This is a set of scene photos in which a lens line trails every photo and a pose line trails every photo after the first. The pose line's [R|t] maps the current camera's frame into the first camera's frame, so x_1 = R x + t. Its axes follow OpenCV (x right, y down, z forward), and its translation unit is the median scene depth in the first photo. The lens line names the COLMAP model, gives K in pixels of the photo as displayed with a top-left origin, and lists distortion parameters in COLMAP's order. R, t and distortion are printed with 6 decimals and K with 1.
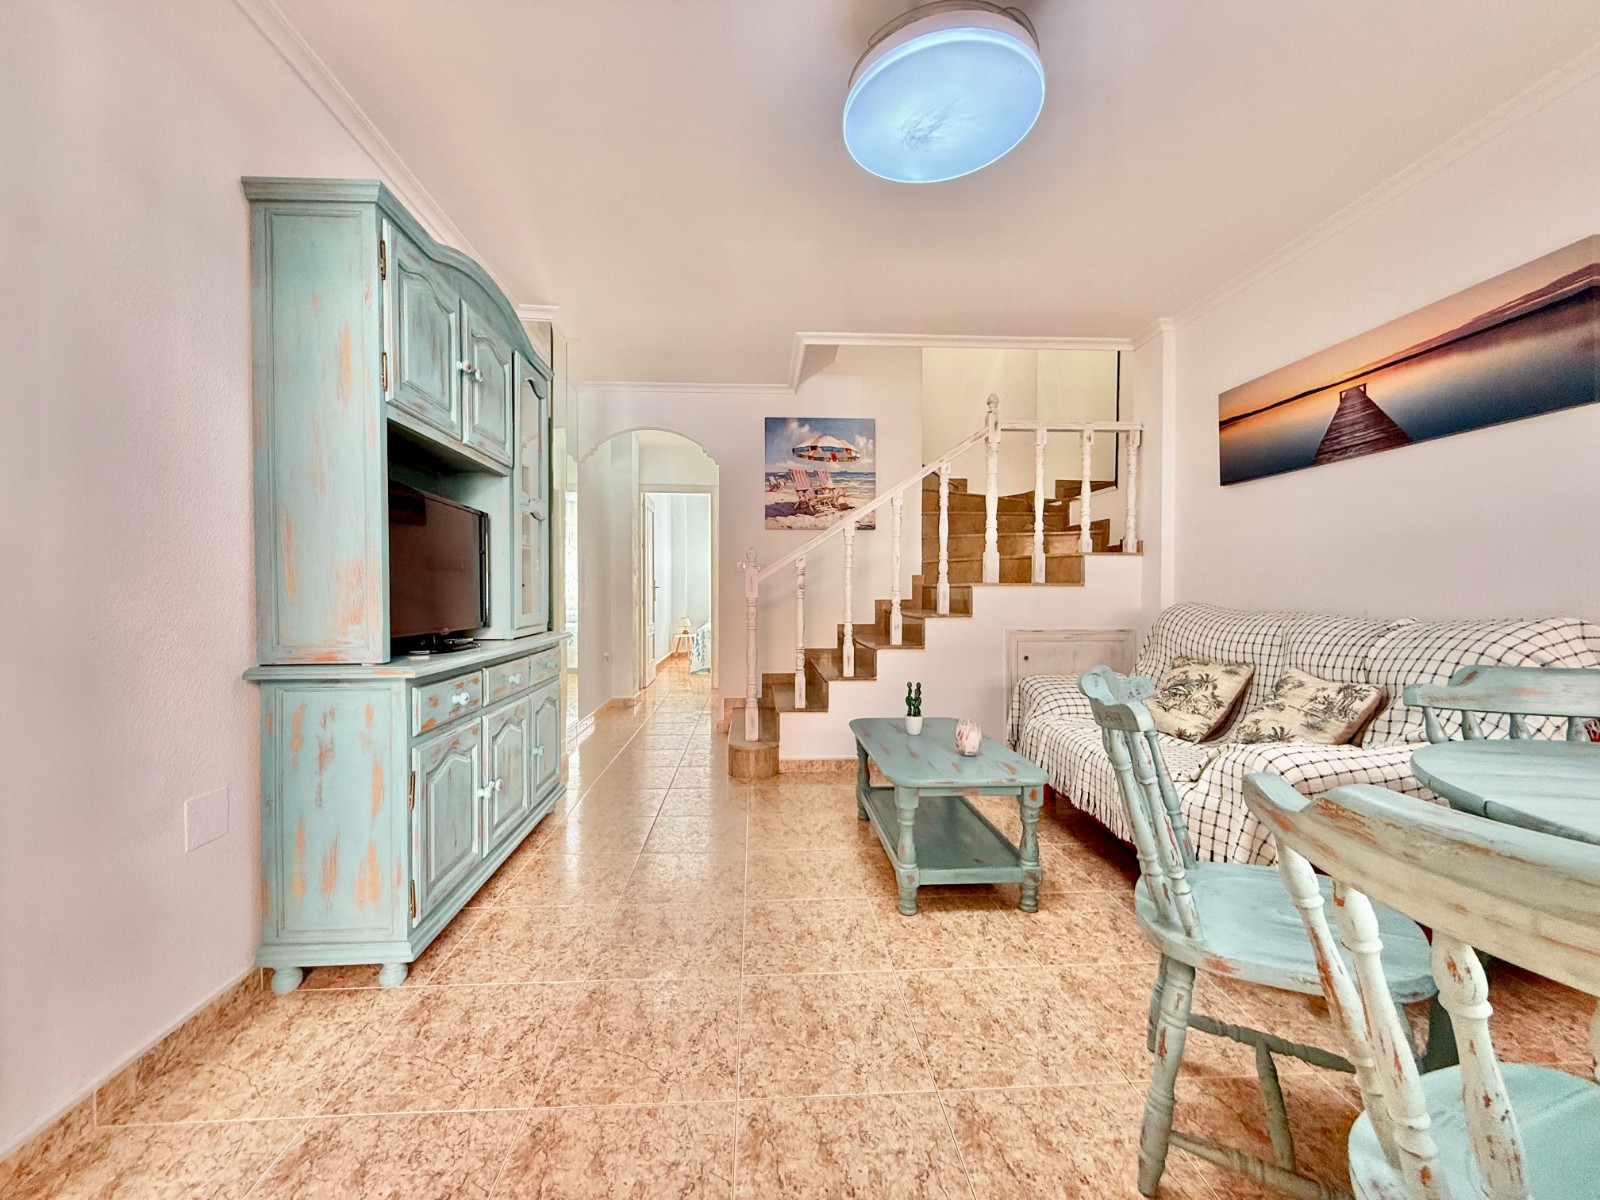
lens RADIAL K [[637.0, 0, 793.4], [0, 637.0, 597.8], [0, 0, 1]] dist [-0.000996, 0.000249]
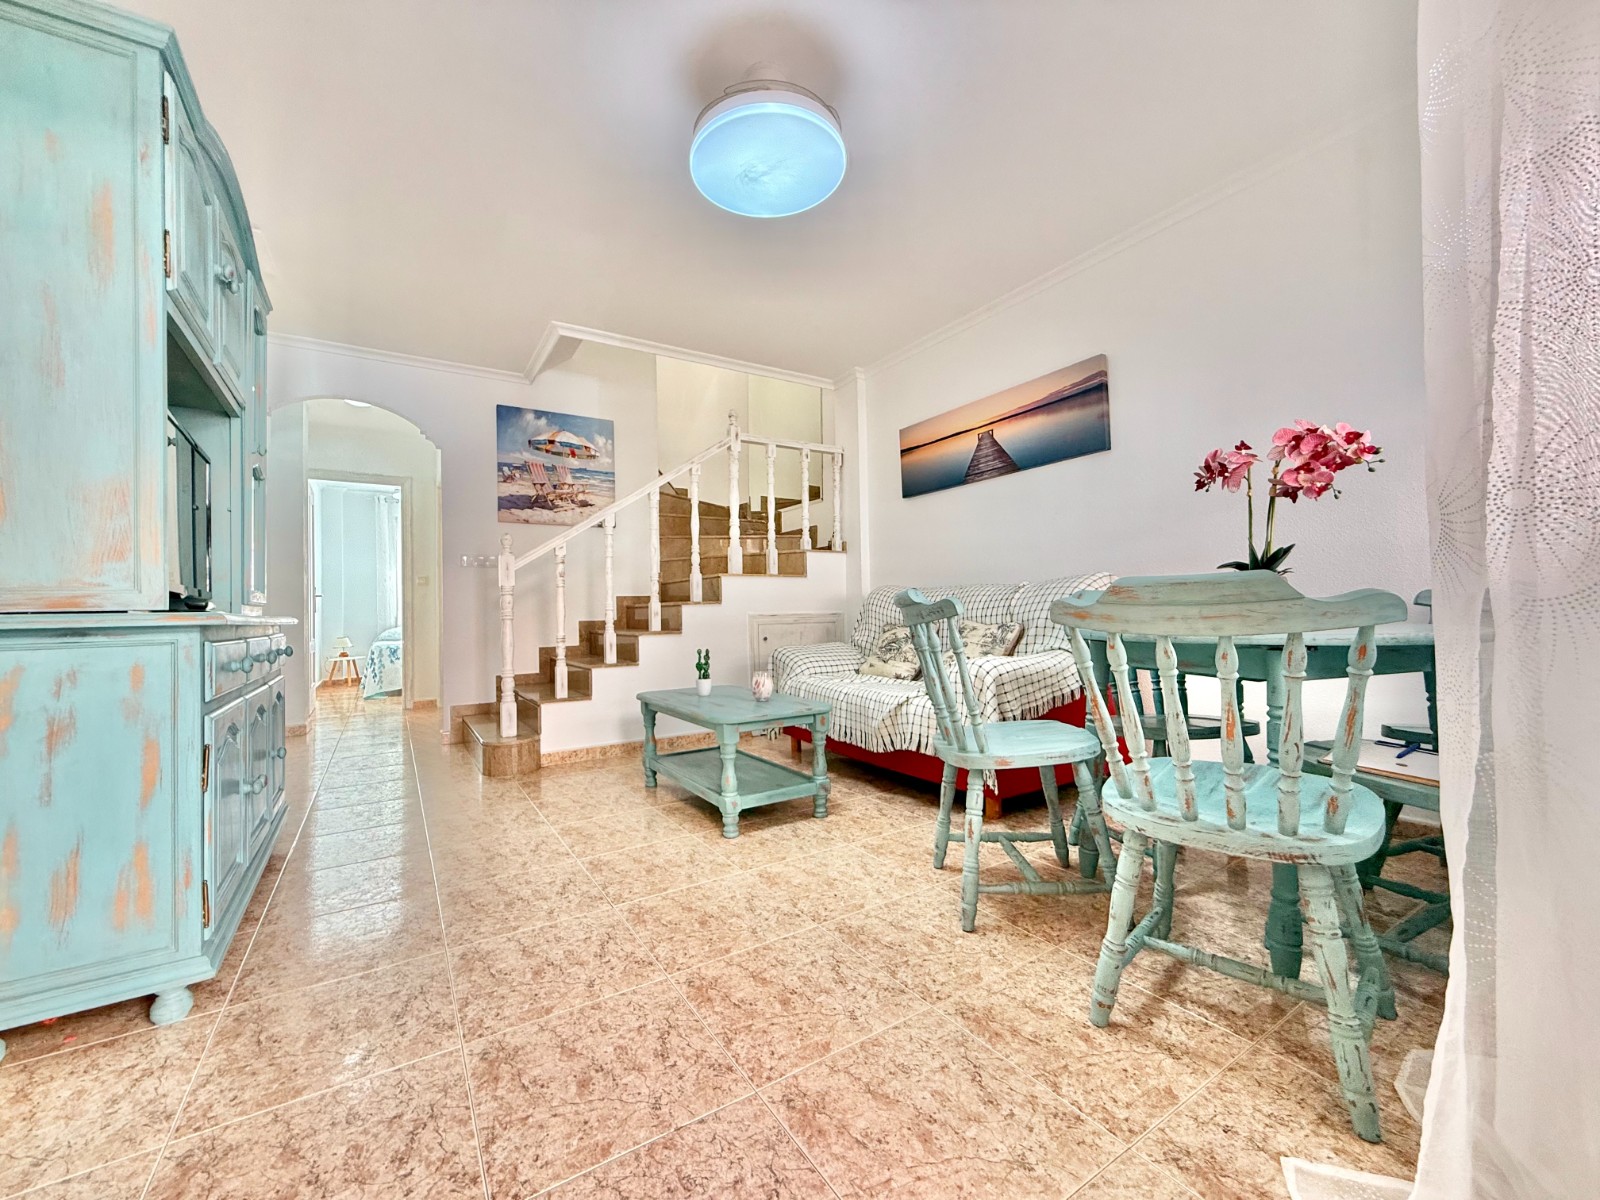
lens RADIAL K [[637.0, 0, 793.4], [0, 637.0, 597.8], [0, 0, 1]] dist [-0.000996, 0.000249]
pose [[0.874639, -0.008160, 0.484706, -0.156503], [0.027555, 0.999079, -0.032902, 0.062129], [-0.483991, 0.042133, 0.874058, -0.038732]]
